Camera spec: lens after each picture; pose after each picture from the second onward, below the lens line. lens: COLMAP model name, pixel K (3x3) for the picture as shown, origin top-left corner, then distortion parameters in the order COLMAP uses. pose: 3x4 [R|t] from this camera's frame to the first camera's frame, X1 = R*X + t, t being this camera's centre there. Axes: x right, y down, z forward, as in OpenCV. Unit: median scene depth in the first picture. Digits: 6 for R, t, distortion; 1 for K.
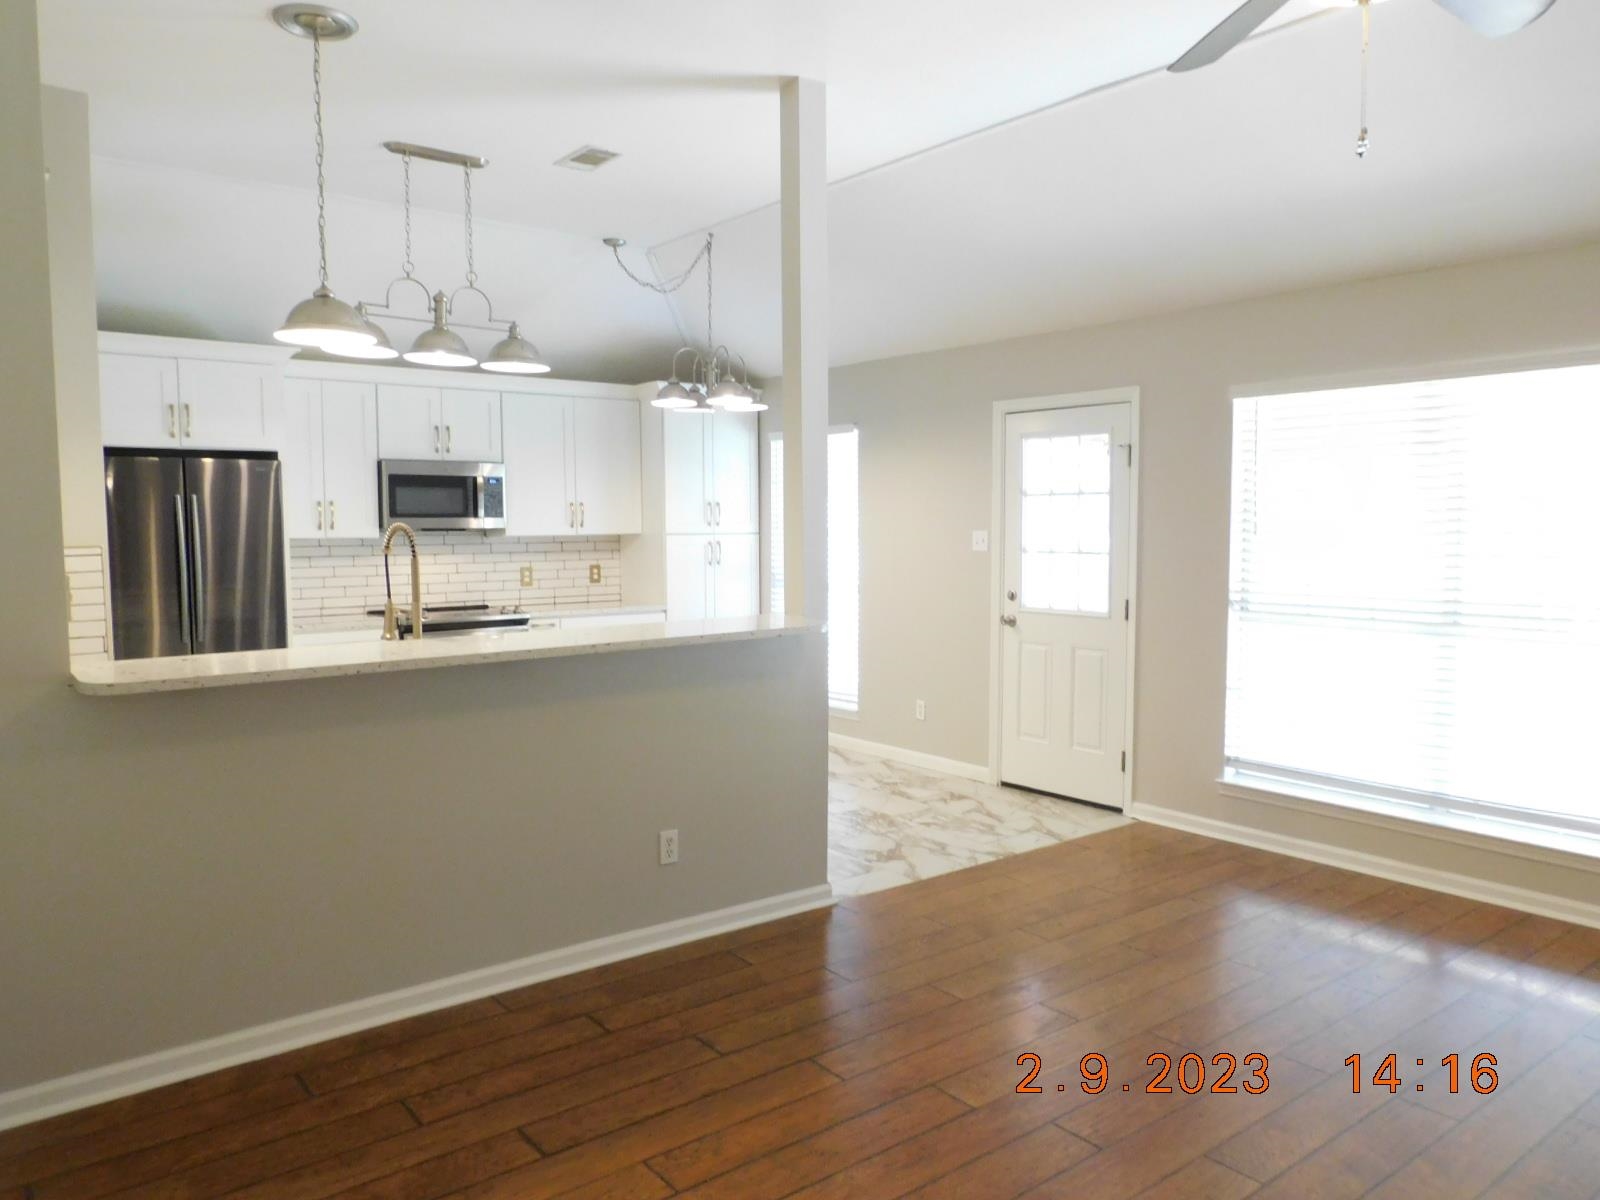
lens RADIAL K [[1153.0, 0, 800.3], [0, 1153.0, 605.0], [0, 0, 1]] dist [-0.000491, 0.000014]
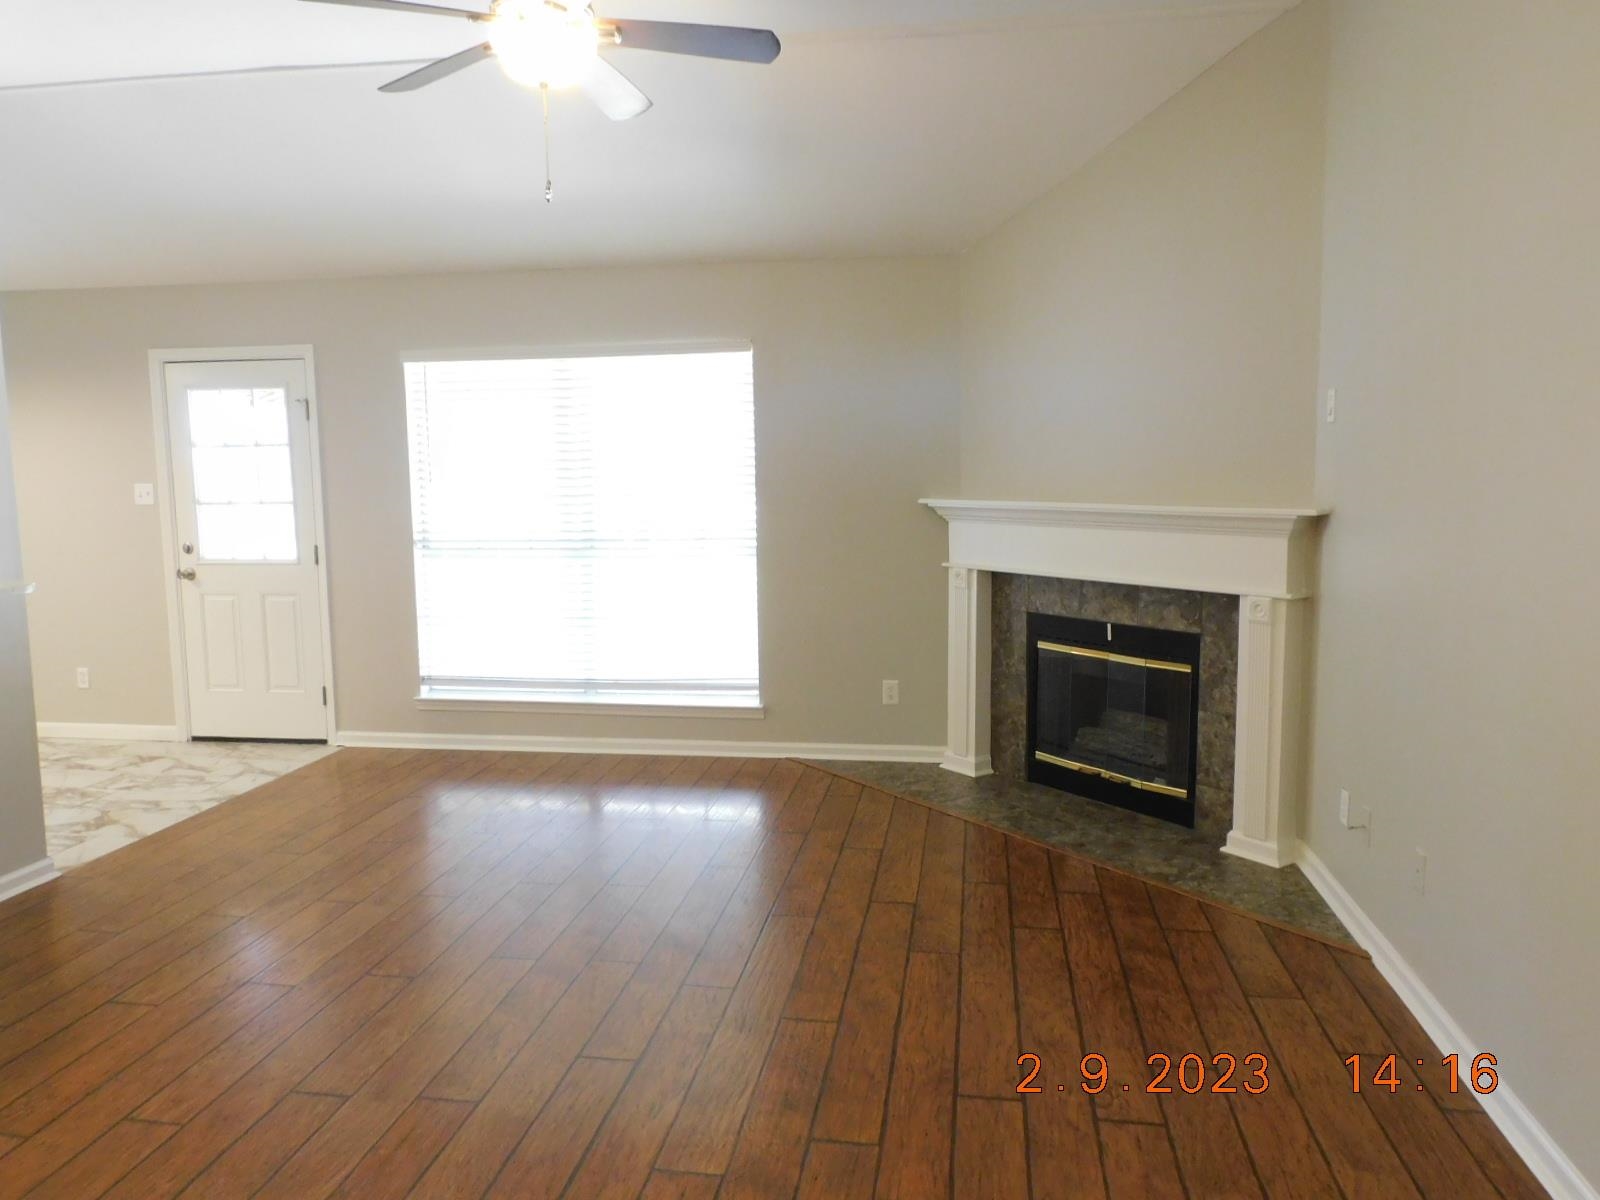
lens RADIAL K [[1153.0, 0, 800.3], [0, 1153.0, 605.0], [0, 0, 1]] dist [-0.000491, 0.000014]
pose [[0.734119, -0.089231, 0.673133, -0.114426], [0.060295, 0.995978, 0.066270, 0.006993], [-0.676339, -0.008063, 0.736546, -0.095324]]
